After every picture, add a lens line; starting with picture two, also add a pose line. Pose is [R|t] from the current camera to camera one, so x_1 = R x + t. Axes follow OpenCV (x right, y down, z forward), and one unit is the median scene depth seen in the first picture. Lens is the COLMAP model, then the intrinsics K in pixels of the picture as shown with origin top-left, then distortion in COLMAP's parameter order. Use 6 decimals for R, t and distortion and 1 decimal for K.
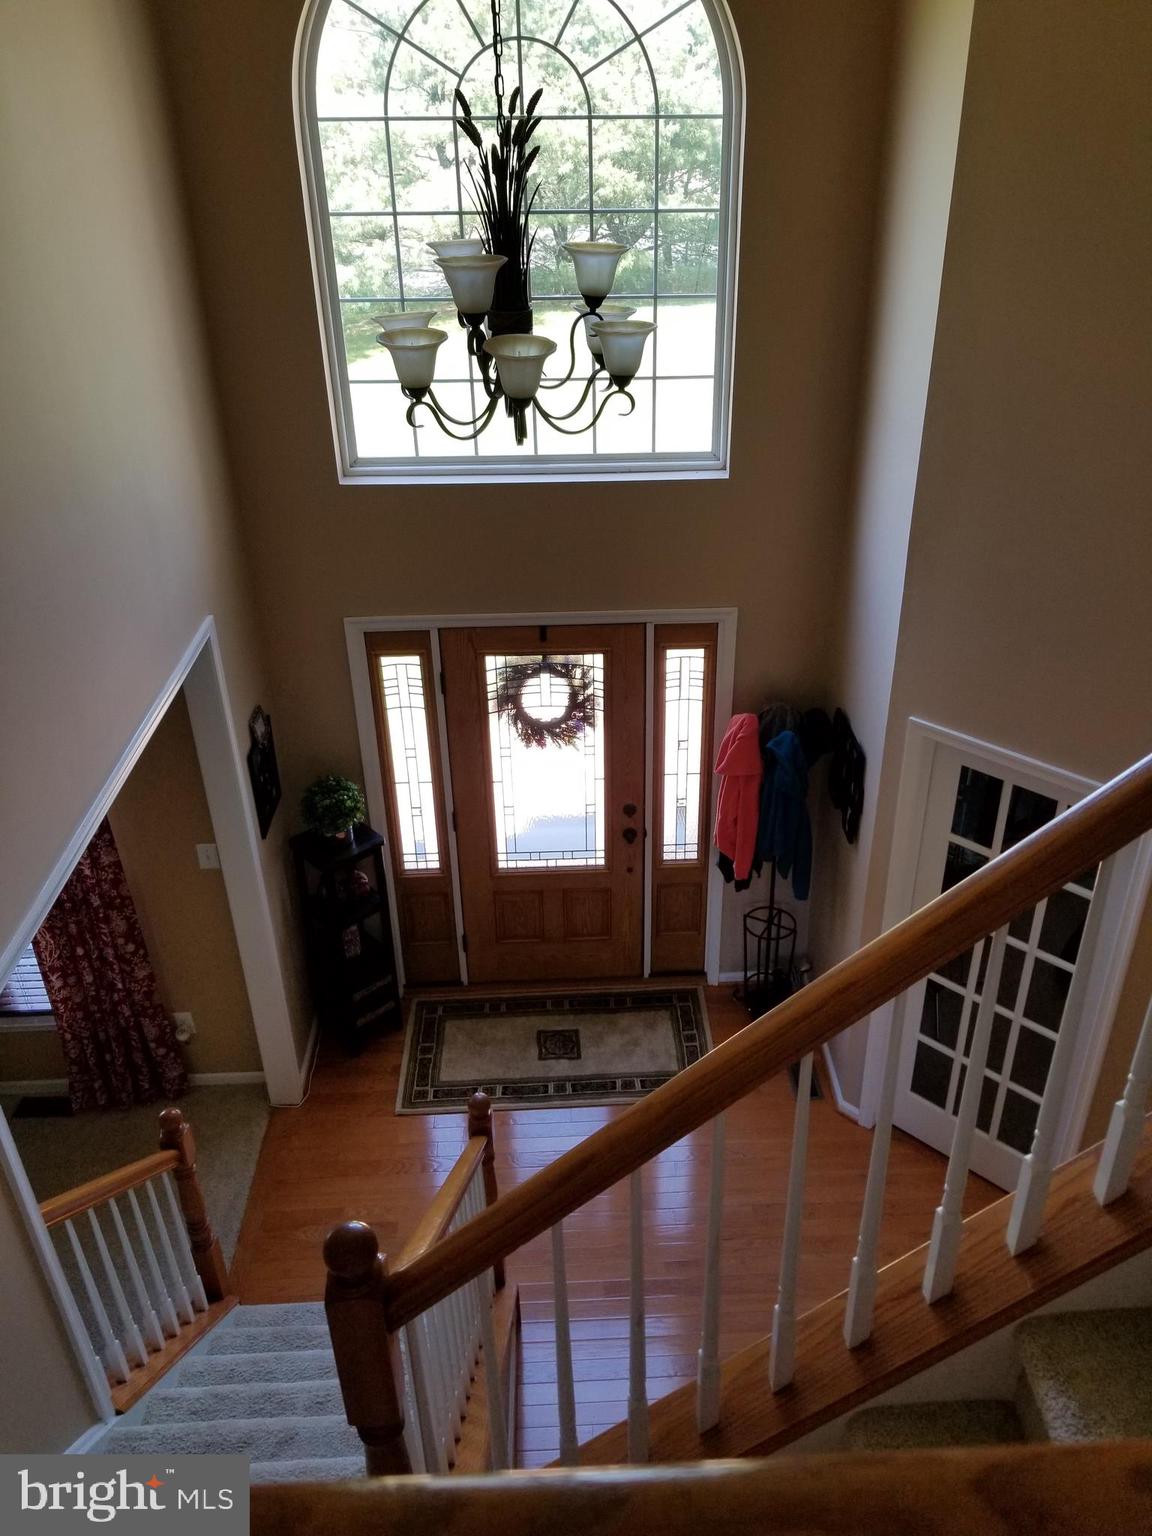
lens RADIAL K [[1198.3, 0, 617.3], [0, 1198.3, 747.3], [0, 0, 1]] dist [0.070158, -0.105694]
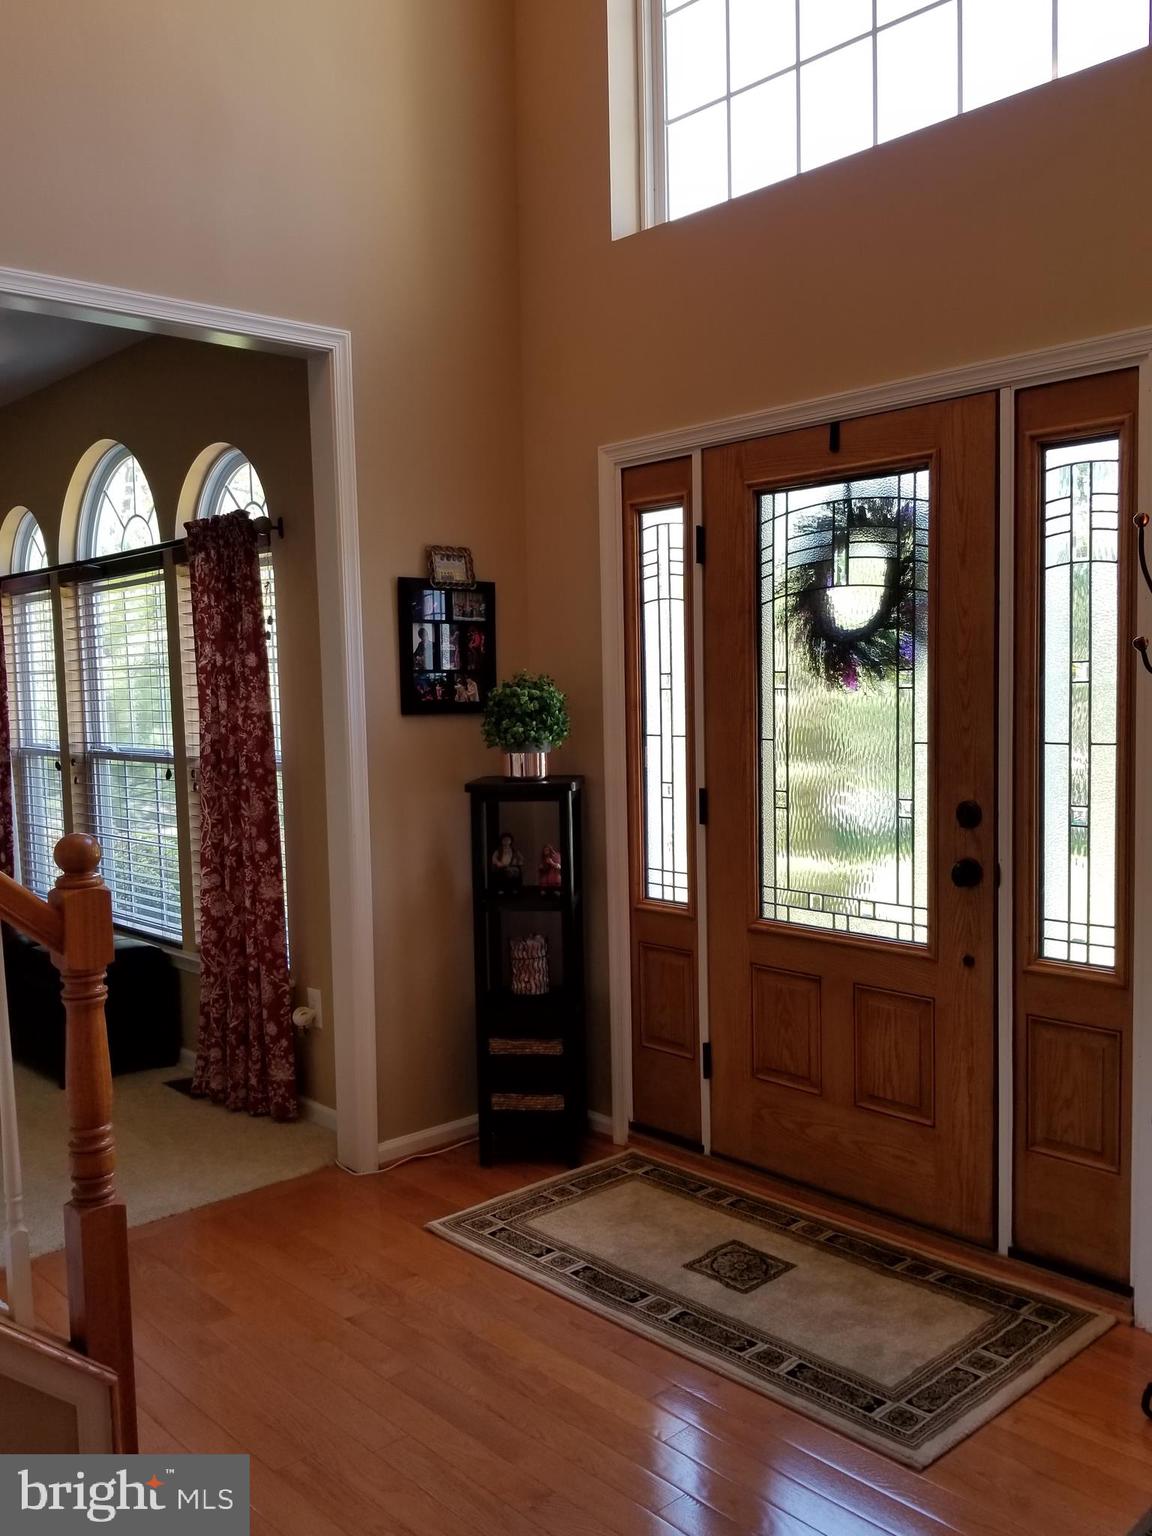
lens RADIAL K [[1300.9, 0, 603.2], [0, 1300.9, 782.2], [0, 0, 1]] dist [0.086439, -0.170822]
pose [[0.648403, 0.051933, -0.759524, 0.333974], [-0.365141, 0.896641, -0.250412, 0.238752], [0.668016, 0.439702, 0.600348, 0.587180]]
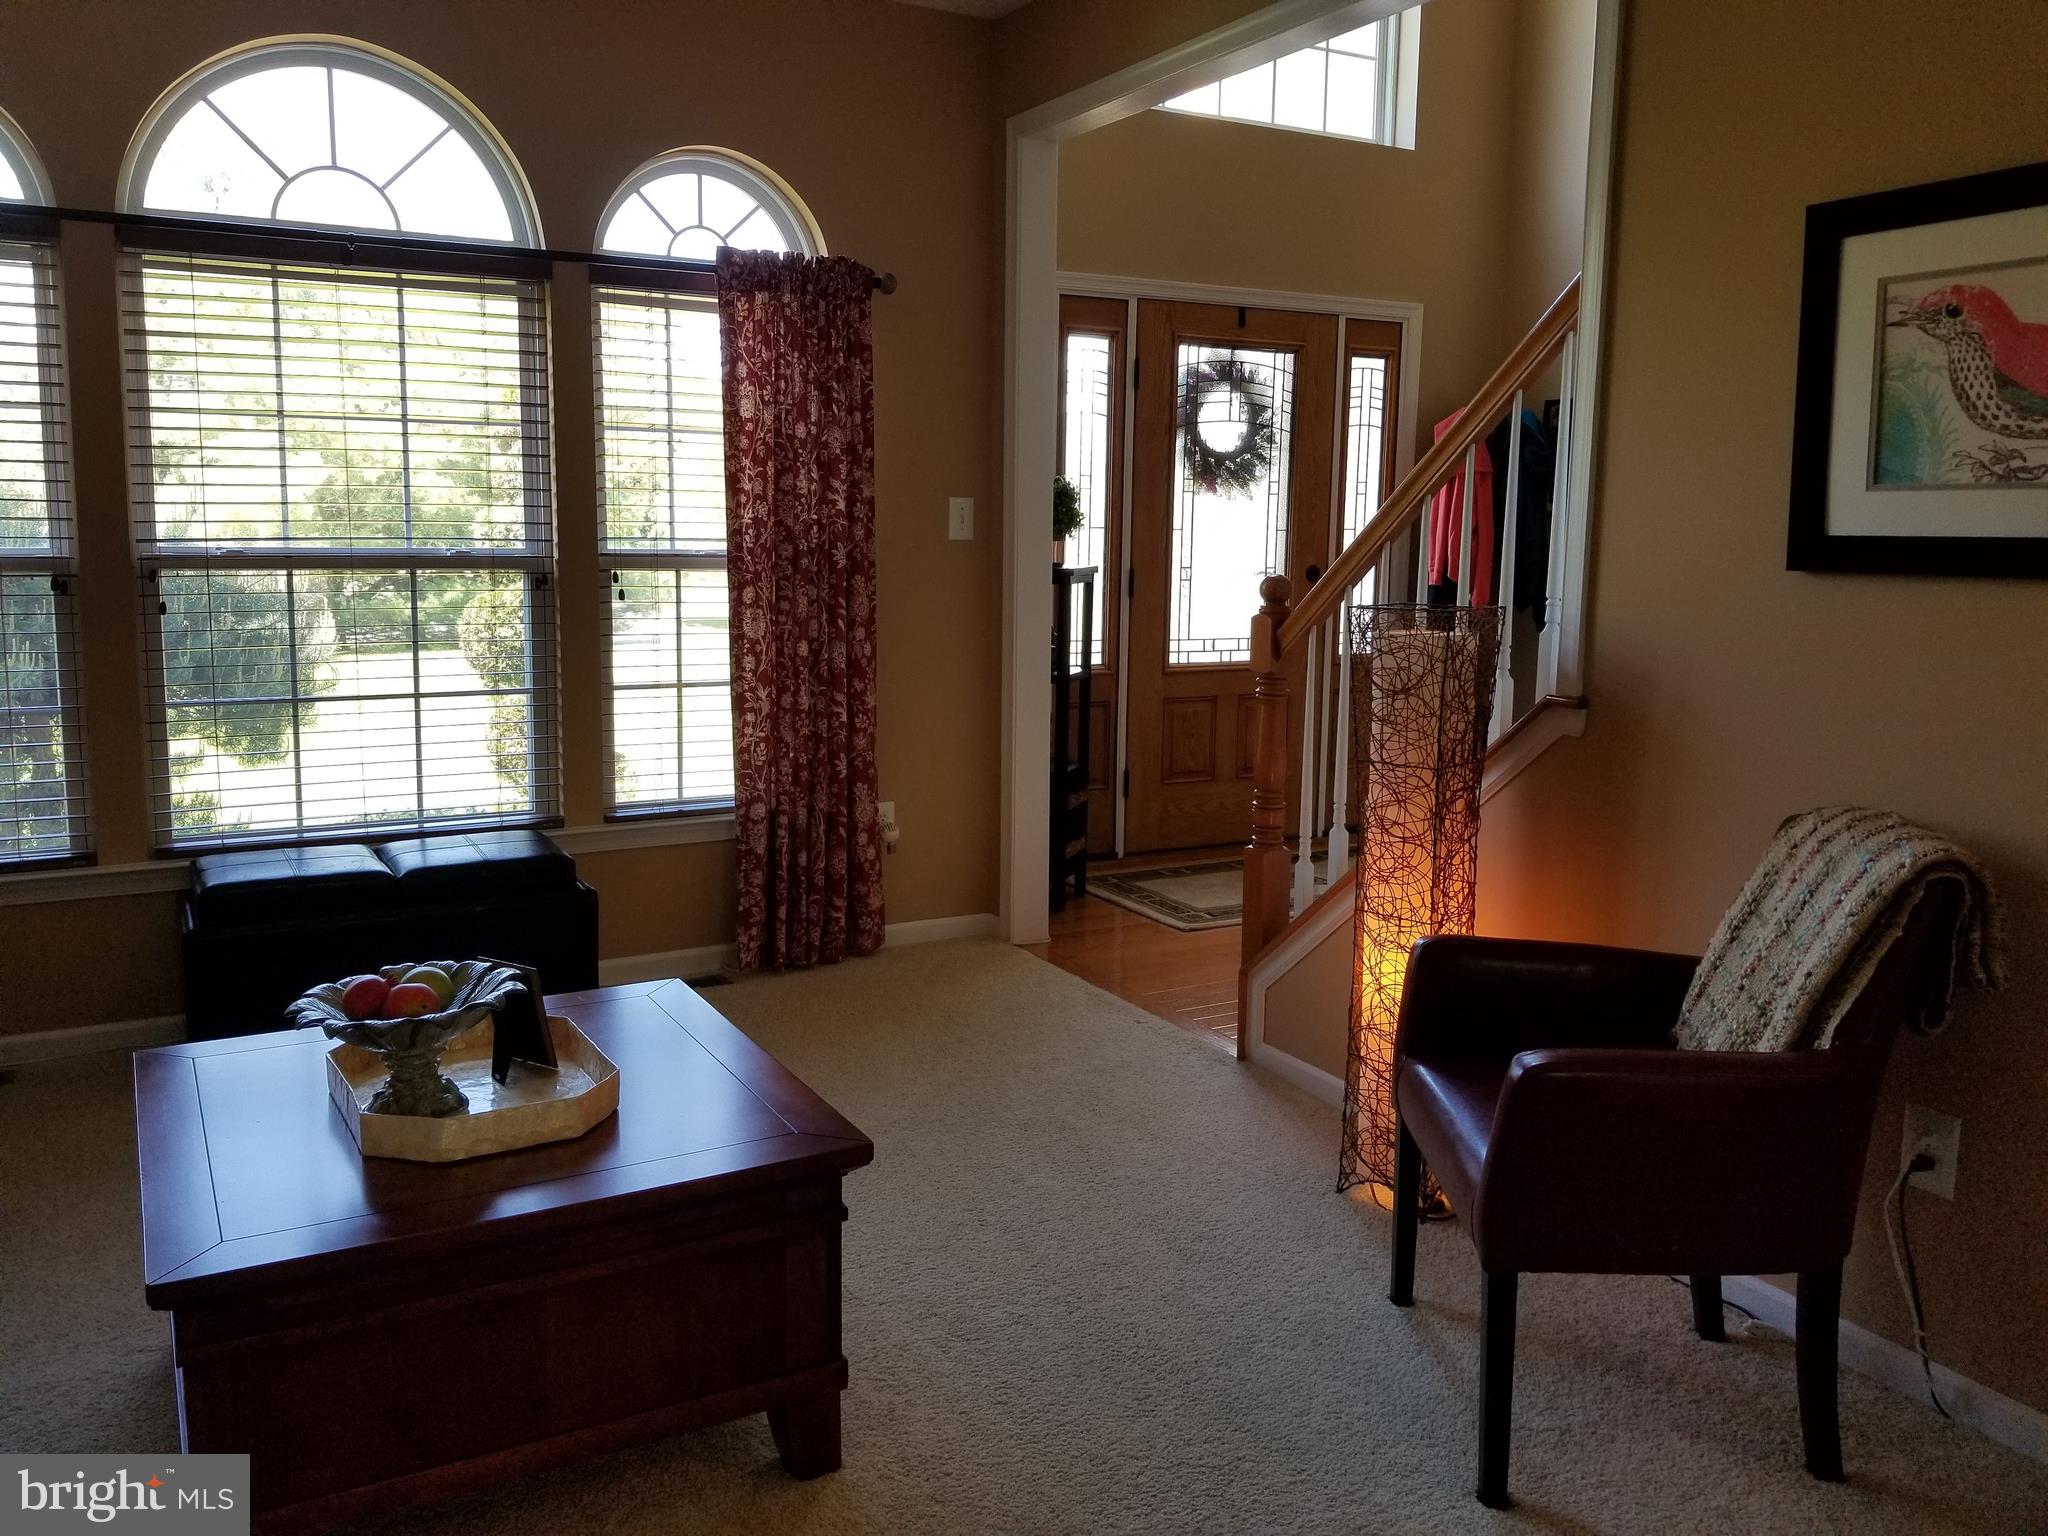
lens RADIAL K [[1597.7, 0, 1021.0], [0, 1597.7, 745.6], [0, 0, 1]] dist [0.070158, -0.105694]
pose [[0.896172, -0.045228, 0.441395, -0.670508], [0.204887, 0.924565, -0.321249, 0.482671], [-0.393569, 0.378331, 0.837836, 0.222109]]
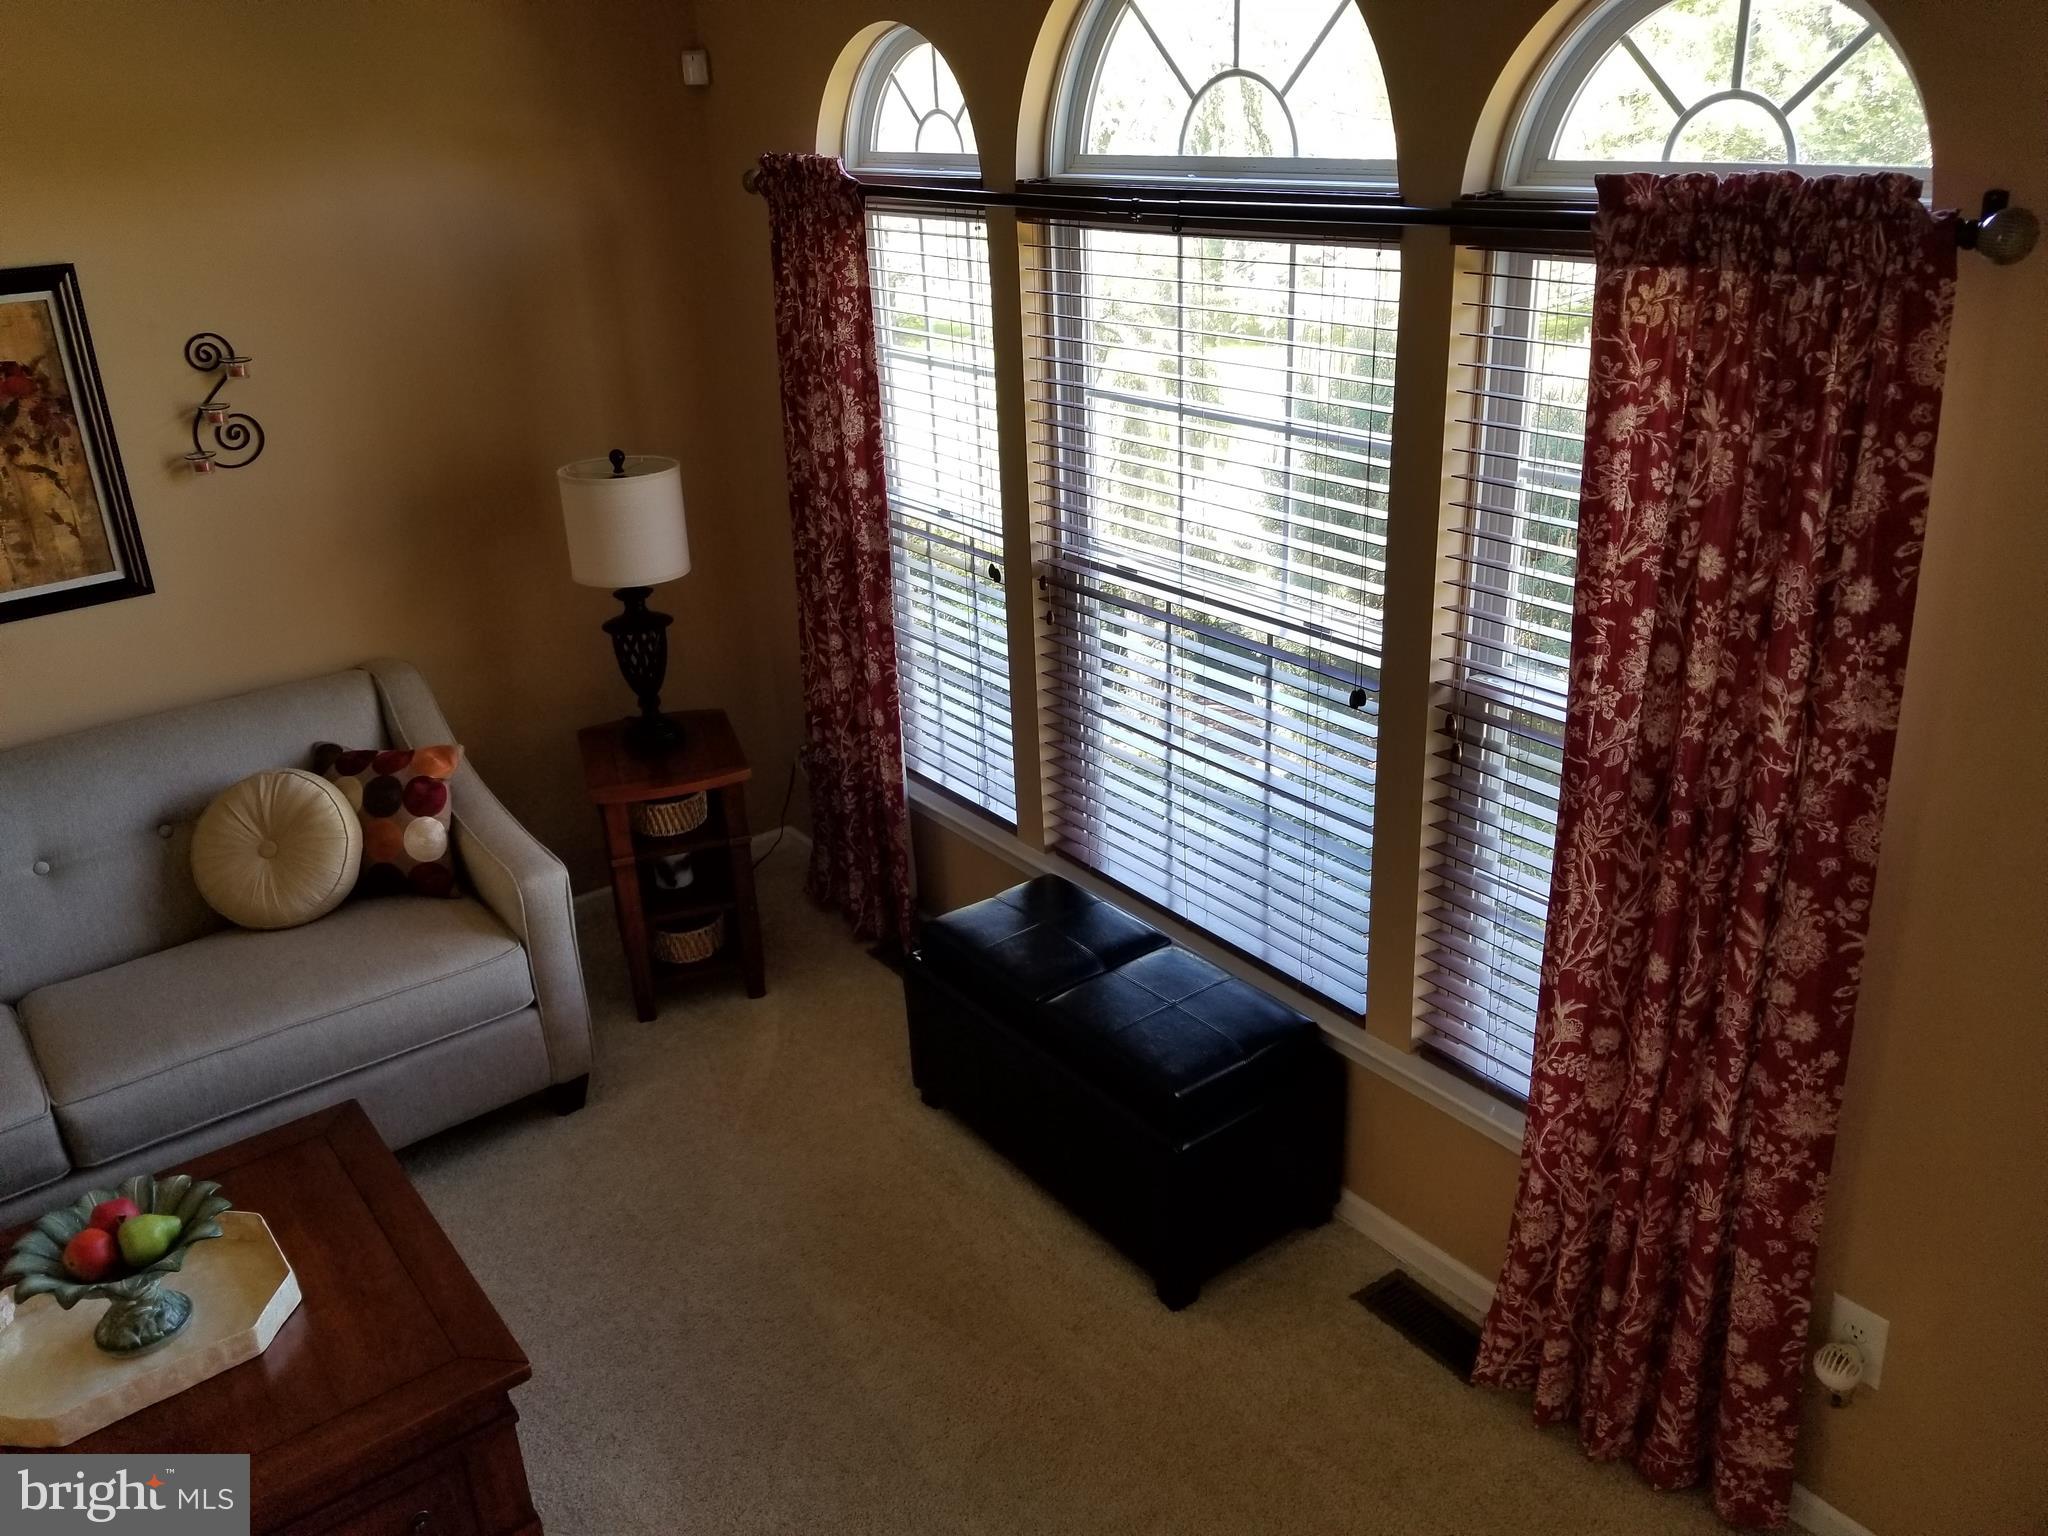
lens RADIAL K [[1597.7, 0, 1003.7], [0, 1597.7, 751.6], [0, 0, 1]] dist [0.070158, -0.105694]
pose [[0.554944, 0.309195, -0.772293, -0.200124], [-0.376227, 0.921277, 0.098497, 0.126375], [0.741950, 0.235897, 0.627585, 0.525004]]
